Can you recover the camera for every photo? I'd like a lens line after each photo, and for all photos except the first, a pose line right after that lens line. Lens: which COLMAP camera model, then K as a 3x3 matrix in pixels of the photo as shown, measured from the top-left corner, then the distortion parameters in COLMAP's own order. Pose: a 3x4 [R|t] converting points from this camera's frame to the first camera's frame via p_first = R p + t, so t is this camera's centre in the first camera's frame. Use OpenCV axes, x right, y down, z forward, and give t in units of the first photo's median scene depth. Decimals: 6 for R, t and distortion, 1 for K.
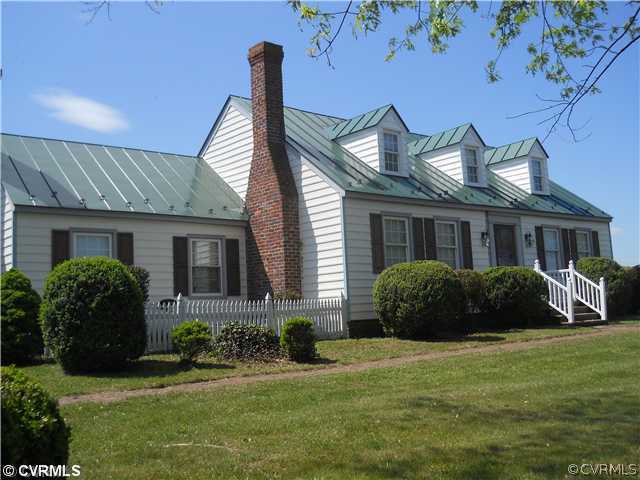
lens RADIAL K [[674.2, 0, 318.9], [0, 674.2, 239.6], [0, 0, 1]] dist [-0.006755, 0.000000]
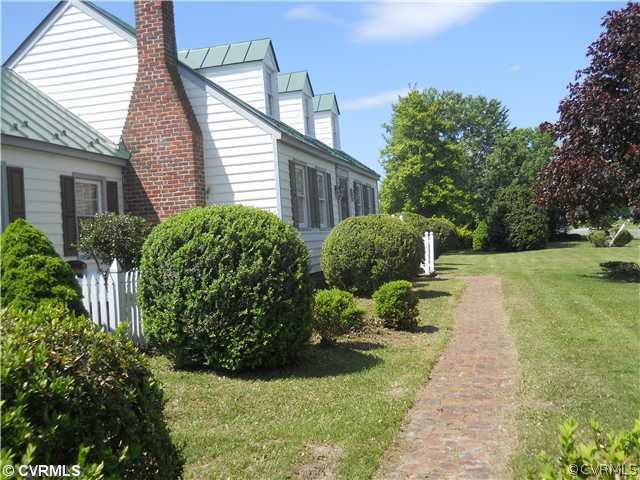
lens RADIAL K [[674.2, 0, 319.4], [0, 674.2, 239.3], [0, 0, 1]] dist [-0.006755, 0.000000]
pose [[0.826258, -0.004924, 0.563270, -0.375561], [-0.036689, 0.997368, 0.062537, 0.008205], [-0.562095, -0.072338, 0.823903, 0.219035]]
